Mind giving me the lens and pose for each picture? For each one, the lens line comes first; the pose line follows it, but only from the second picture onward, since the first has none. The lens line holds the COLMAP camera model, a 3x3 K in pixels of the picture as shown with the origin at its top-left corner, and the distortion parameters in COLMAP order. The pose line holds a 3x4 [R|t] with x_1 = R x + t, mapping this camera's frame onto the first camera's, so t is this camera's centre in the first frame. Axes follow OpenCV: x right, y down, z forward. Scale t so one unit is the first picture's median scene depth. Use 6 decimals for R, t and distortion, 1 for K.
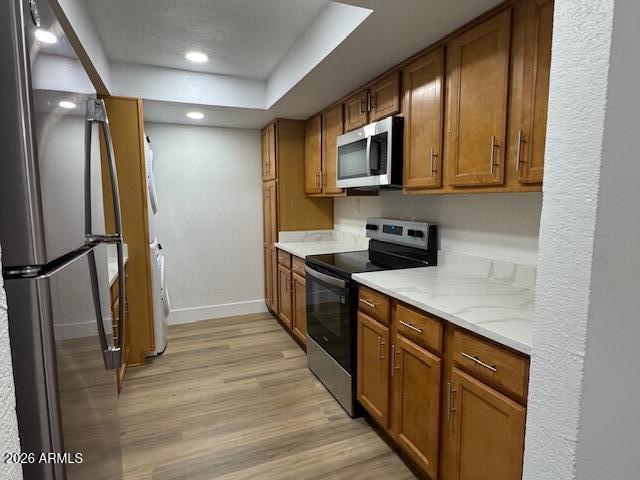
lens RADIAL K [[362.3, 0, 321.7], [0, 362.3, 240.3], [0, 0, 1]] dist [0.007684, 0.001548]
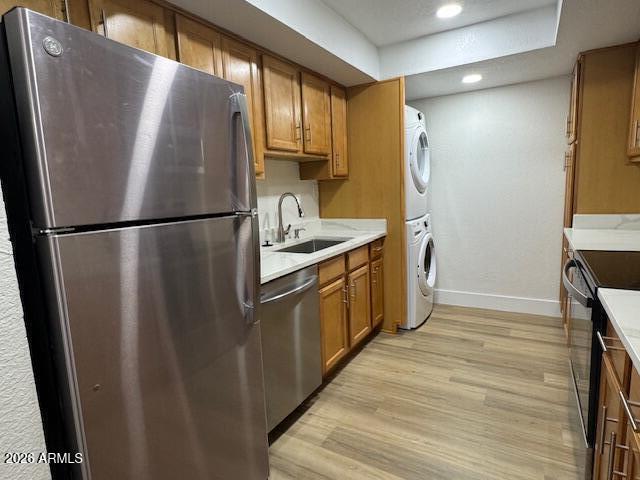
lens RADIAL K [[362.3, 0, 319.5], [0, 362.3, 240.4], [0, 0, 1]] dist [0.007684, 0.001548]
pose [[0.610356, 0.095615, -0.786335, 0.178658], [-0.047346, 0.995317, 0.084277, -0.009132], [0.790711, -0.014209, 0.612025, 0.174055]]
